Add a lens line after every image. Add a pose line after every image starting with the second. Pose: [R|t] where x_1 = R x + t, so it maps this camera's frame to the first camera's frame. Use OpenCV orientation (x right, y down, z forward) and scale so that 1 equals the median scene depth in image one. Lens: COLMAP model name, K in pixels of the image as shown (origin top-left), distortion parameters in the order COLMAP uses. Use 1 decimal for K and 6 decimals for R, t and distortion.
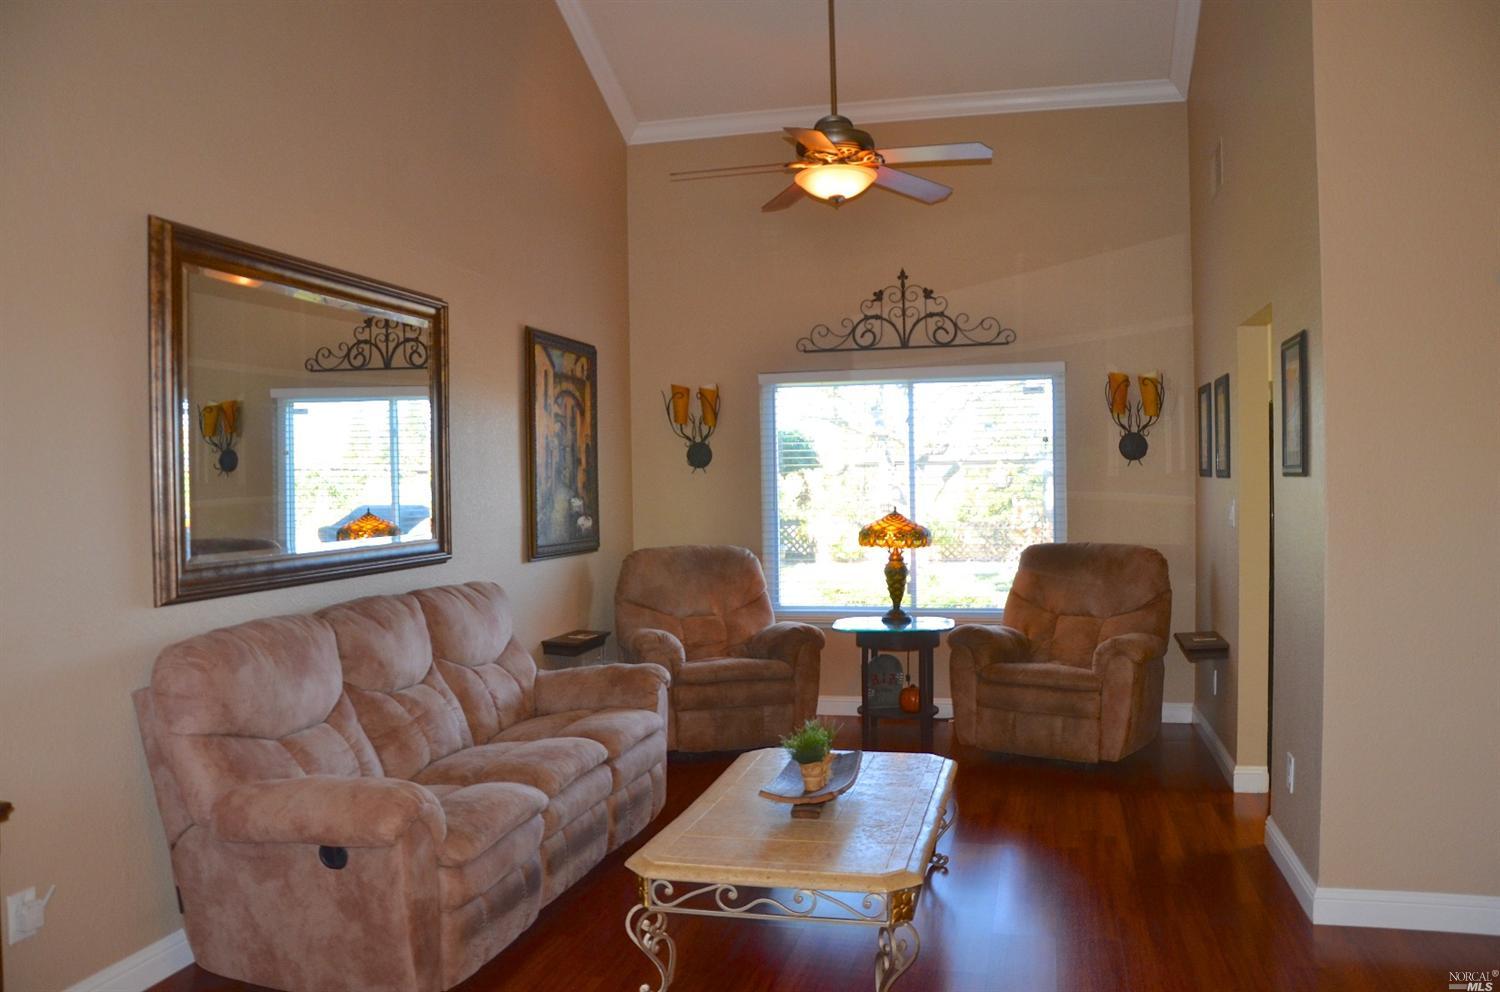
lens RADIAL K [[1175.2, 0, 751.6], [0, 1175.2, 496.9], [0, 0, 1]] dist [-0.146444, 0.087126]
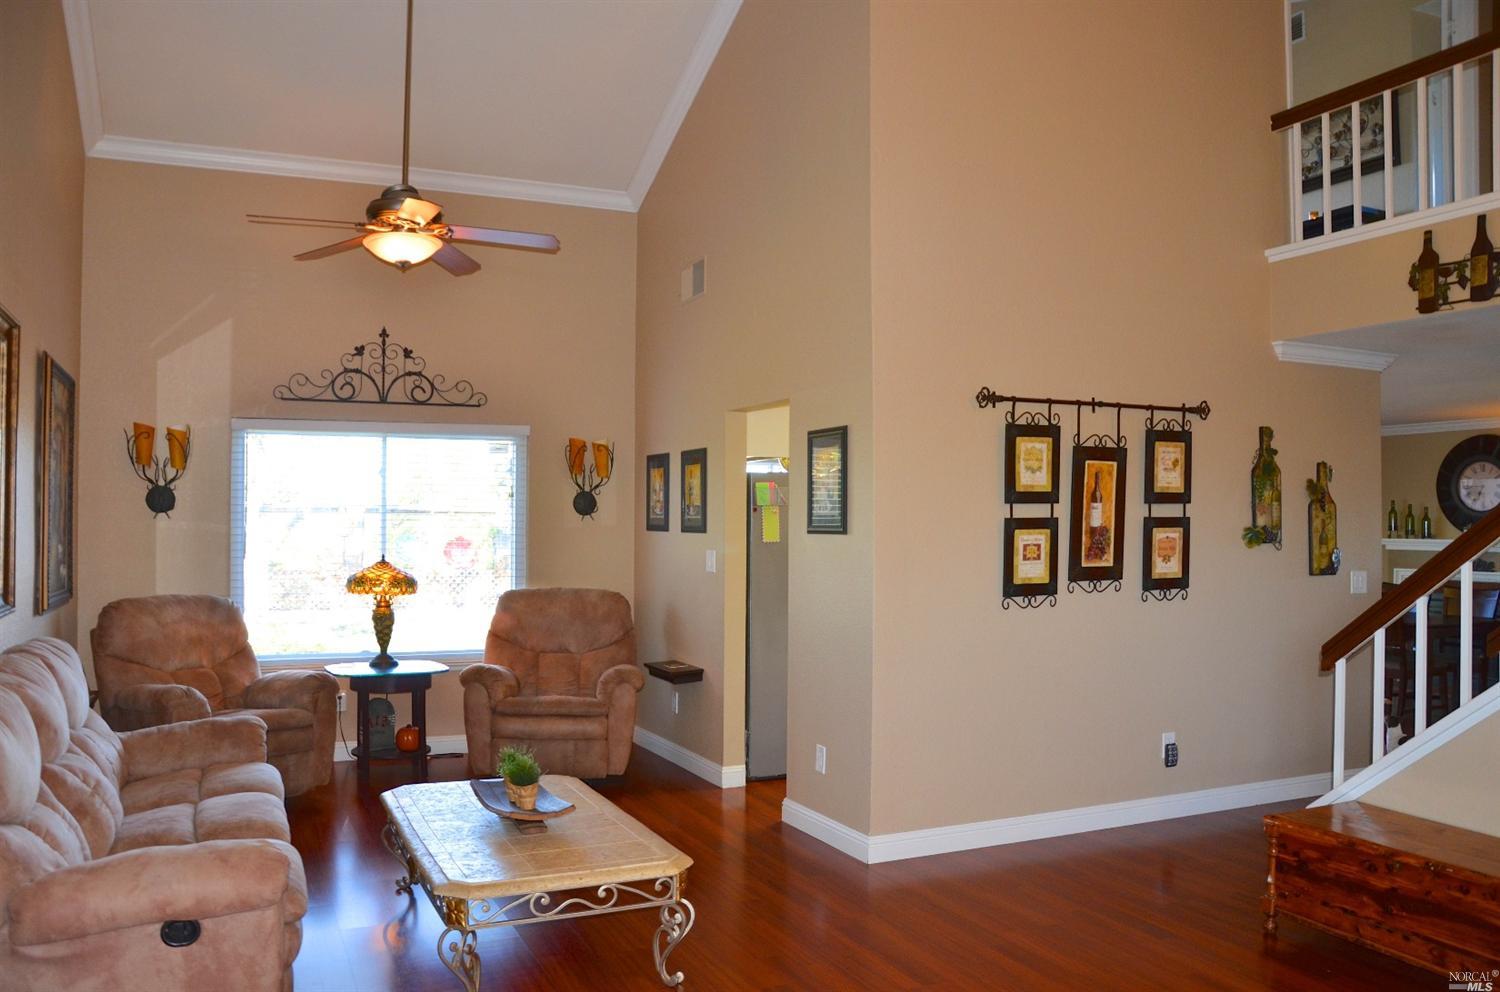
lens RADIAL K [[1175.2, 0, 733.9], [0, 1175.2, 499.5], [0, 0, 1]] dist [-0.146444, 0.087126]
pose [[0.781653, 0.030879, 0.622949, -0.280378], [-0.006162, 0.999107, -0.041794, -0.000020], [-0.623683, 0.028829, 0.781145, -0.000217]]
